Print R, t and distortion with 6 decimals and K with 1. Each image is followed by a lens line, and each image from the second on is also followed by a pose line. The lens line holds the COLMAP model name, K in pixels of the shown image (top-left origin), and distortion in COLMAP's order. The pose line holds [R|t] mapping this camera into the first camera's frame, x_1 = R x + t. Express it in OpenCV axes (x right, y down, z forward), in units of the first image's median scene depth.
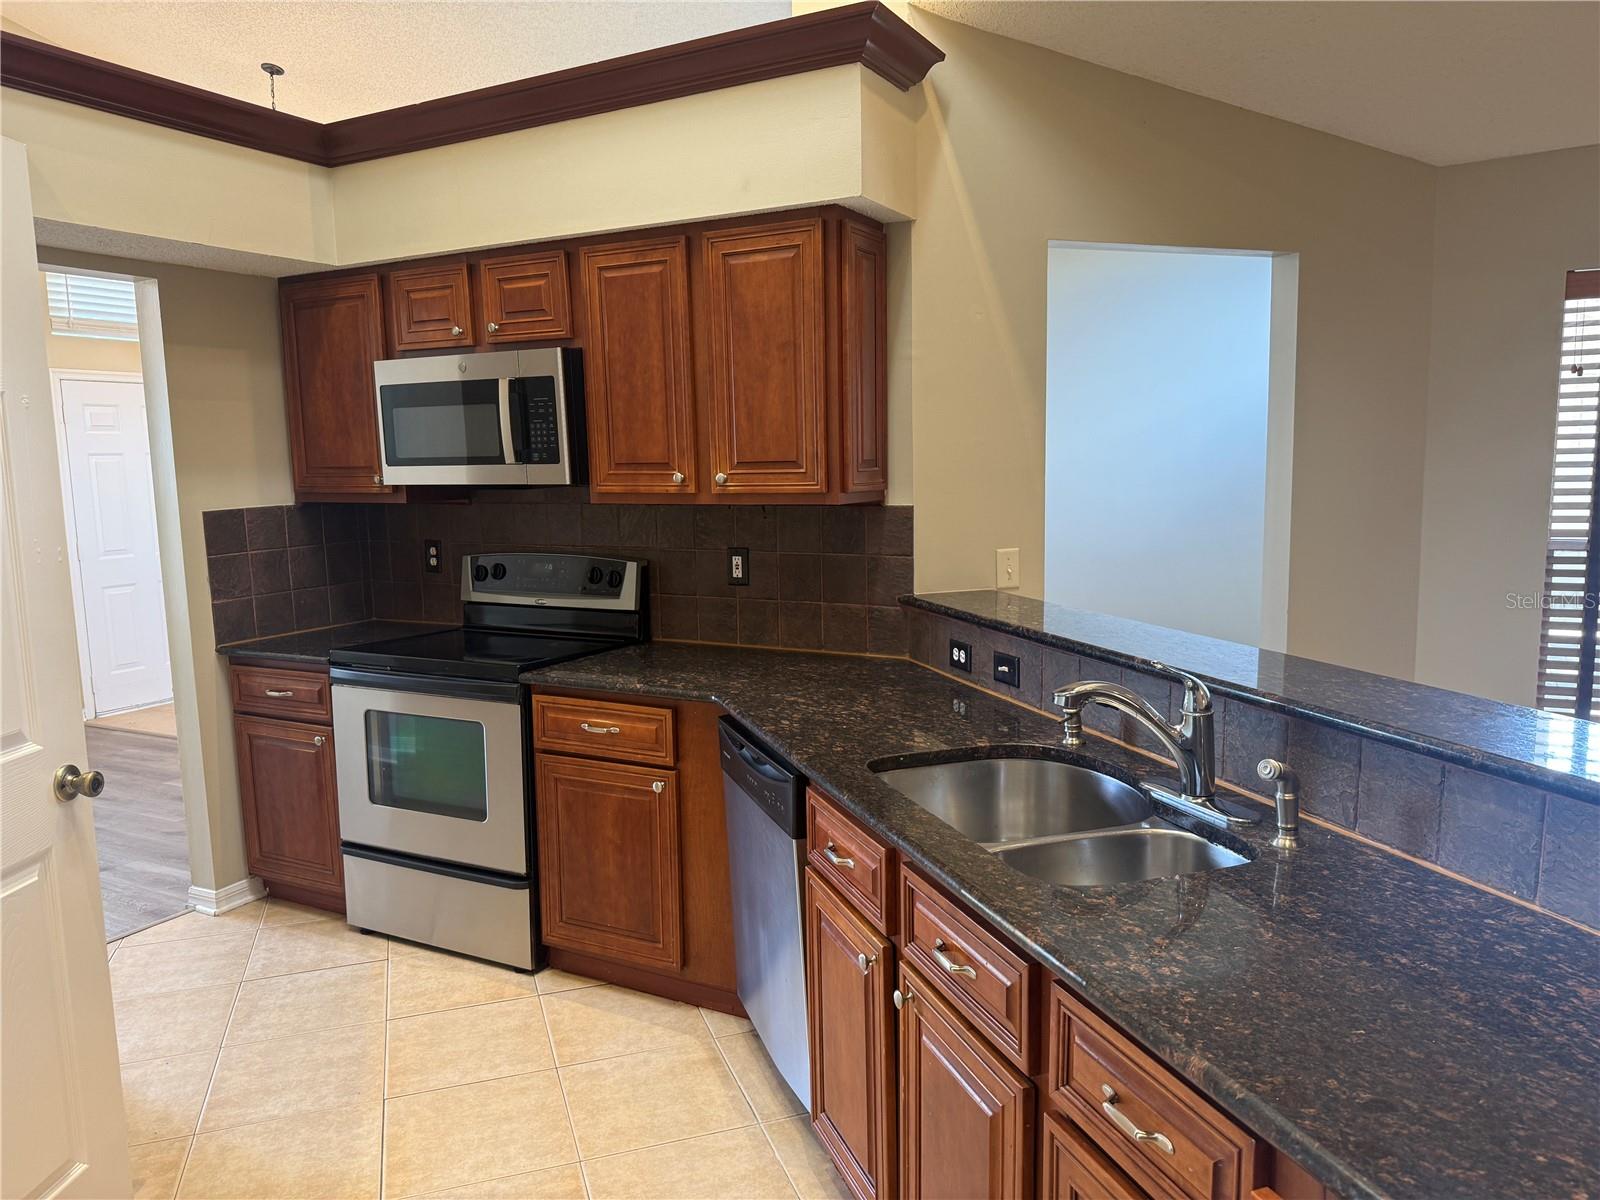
lens RADIAL K [[1141.9, 0, 798.7], [0, 1141.9, 610.2], [0, 0, 1]] dist [0.062696, -0.120599]
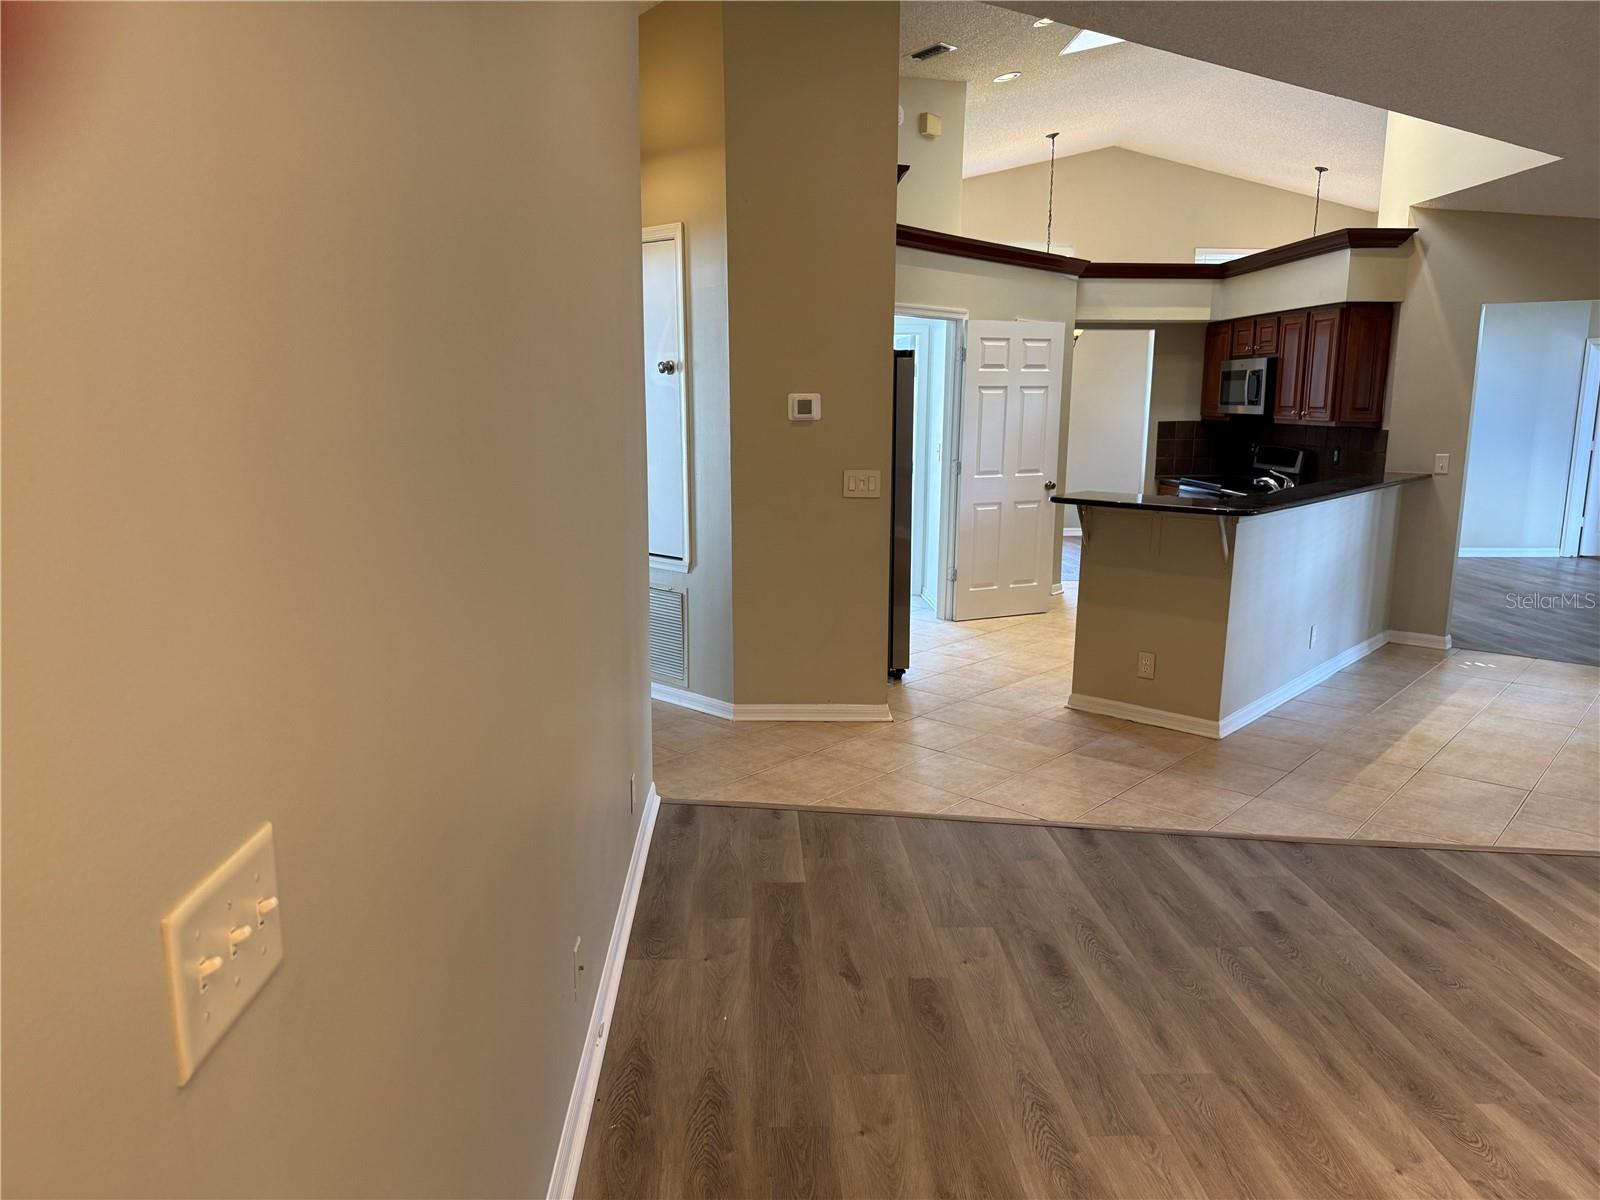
lens RADIAL K [[1141.9, 0, 798.7], [0, 1141.9, 610.2], [0, 0, 1]] dist [0.062696, -0.120599]
pose [[0.504559, 0.181016, -0.844188, 1.397887], [-0.135445, 0.982263, 0.129669, 0.110684], [0.852687, 0.048915, 0.520127, -1.050395]]
